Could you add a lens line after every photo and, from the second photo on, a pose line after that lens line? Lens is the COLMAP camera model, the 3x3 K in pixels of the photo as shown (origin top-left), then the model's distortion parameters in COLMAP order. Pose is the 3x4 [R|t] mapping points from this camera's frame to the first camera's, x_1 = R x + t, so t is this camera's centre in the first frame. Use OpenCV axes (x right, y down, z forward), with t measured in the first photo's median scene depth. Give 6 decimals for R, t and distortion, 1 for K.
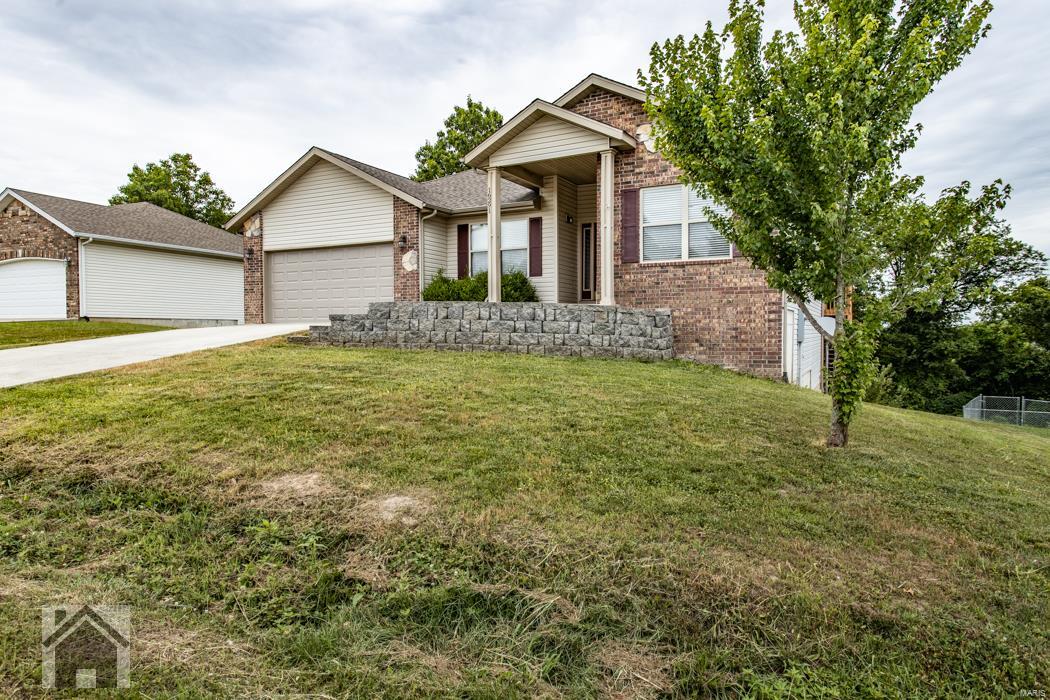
lens RADIAL K [[649.4, 0, 525.0], [0, 649.4, 350.0], [0, 0, 1]] dist [0.000737, -0.000258]
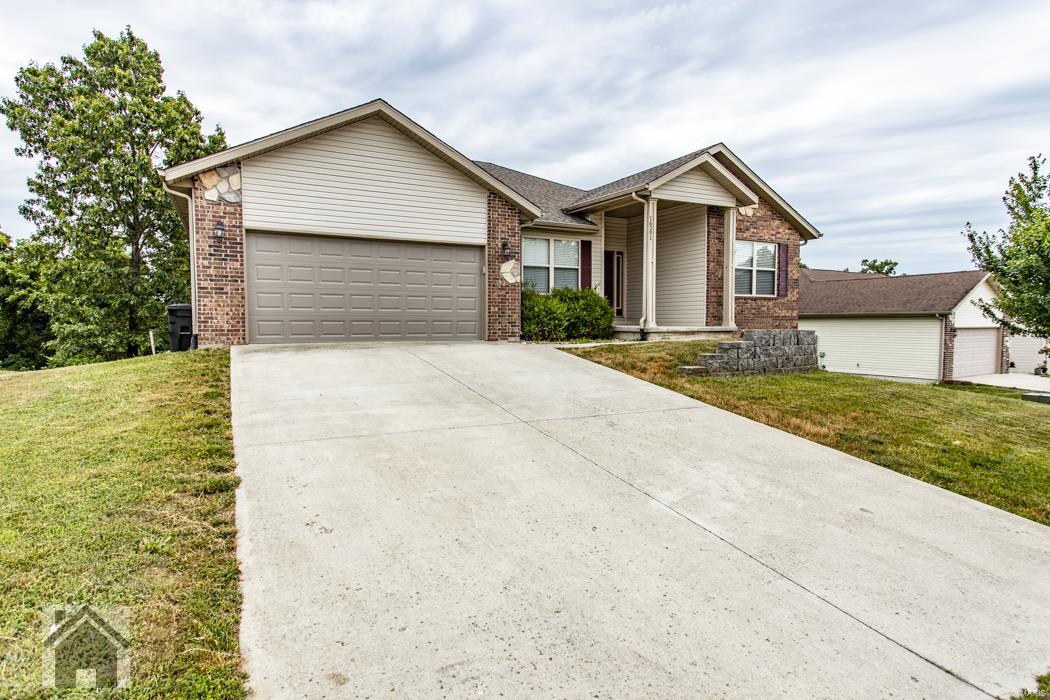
lens RADIAL K [[564.2, 0, 525.0], [0, 564.2, 350.0], [0, 0, 1]] dist [0.002862, 0.000645]
pose [[0.570104, -0.039627, 0.820616, -1.024388], [0.022916, 0.999214, 0.032331, -0.068890], [-0.821253, 0.000373, 0.570564, 0.688525]]
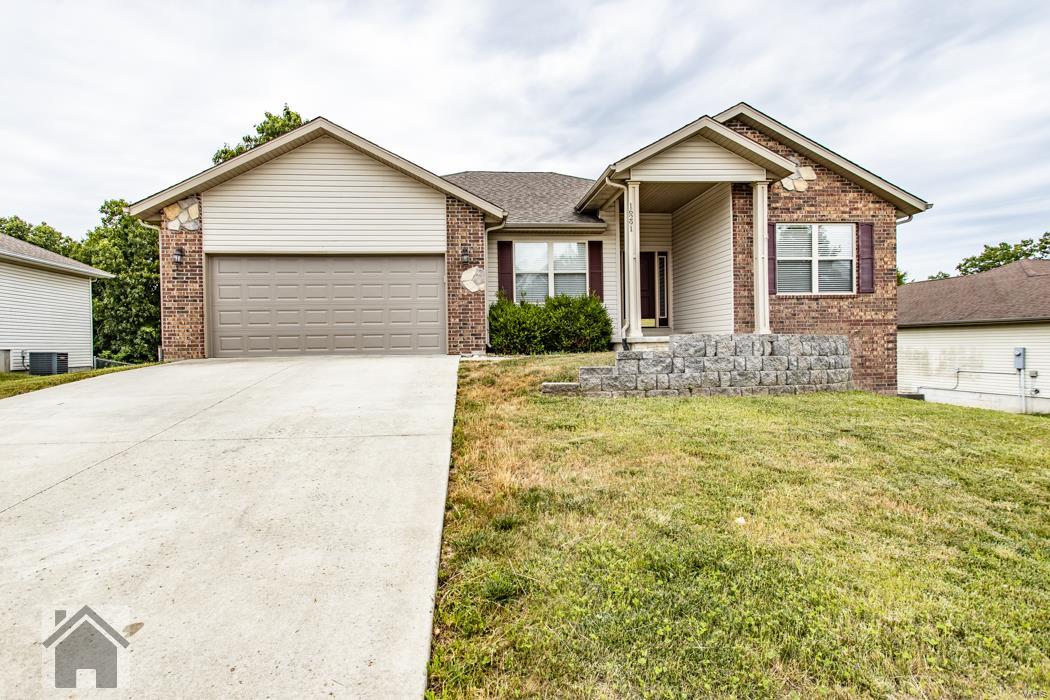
lens RADIAL K [[544.3, 0, 523.4], [0, 544.3, 352.4], [0, 0, 1]] dist [0.000272, 0.001056]
pose [[0.839252, -0.020214, 0.543367, -0.636594], [0.030584, 0.999482, -0.010055, -0.045380], [-0.542883, 0.025057, 0.839435, 0.492865]]
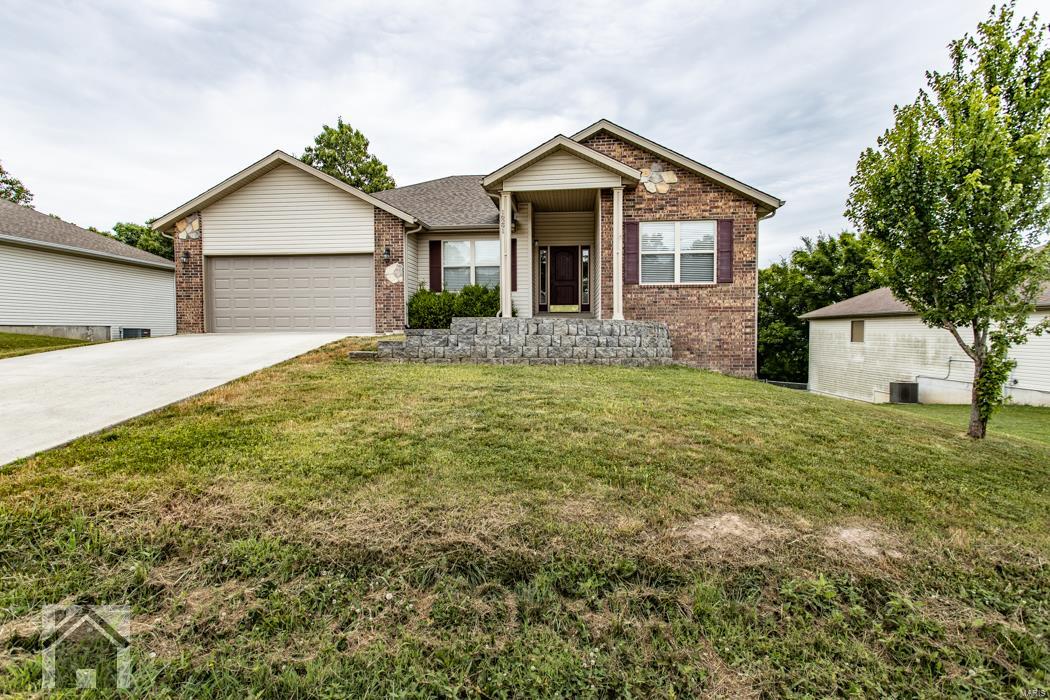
lens RADIAL K [[544.3, 0, 523.4], [0, 544.3, 352.4], [0, 0, 1]] dist [0.000272, 0.001056]
pose [[0.927932, -0.017364, 0.372344, -0.395534], [0.013032, 0.999815, 0.014147, -0.026319], [-0.372521, -0.008275, 0.927987, 0.151312]]
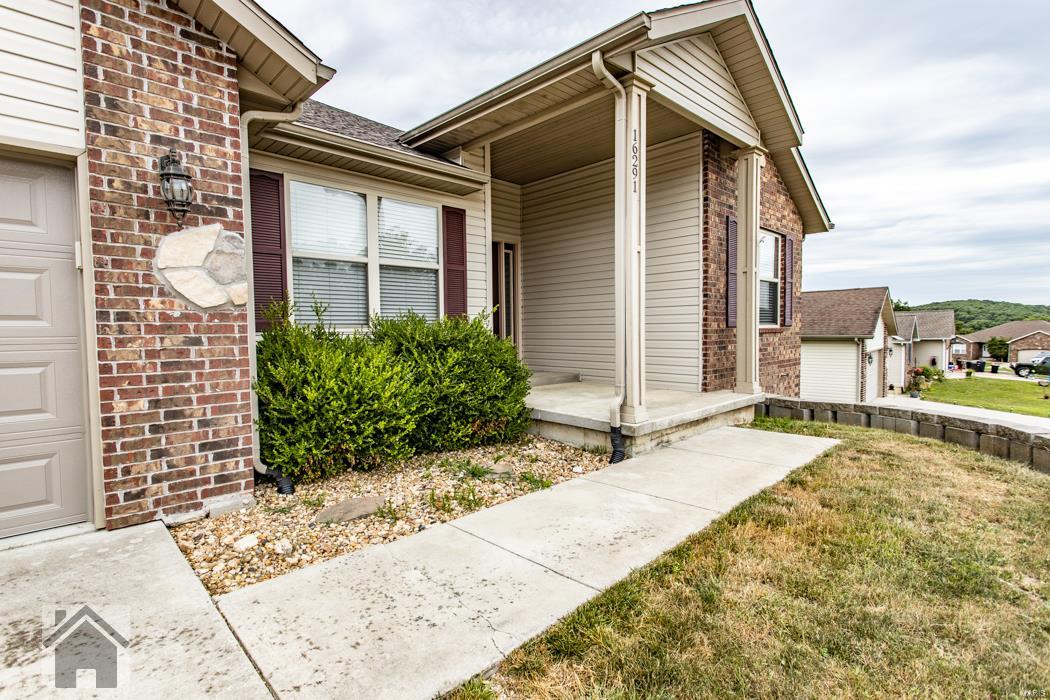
lens RADIAL K [[503.9, 0, 521.7], [0, 503.9, 352.8], [0, 0, 1]] dist [0.003902, 0.000552]
pose [[0.317365, -0.046063, 0.947184, -0.411412], [0.036044, 0.998684, 0.036490, -0.135236], [-0.947618, 0.022560, 0.318607, 1.046831]]
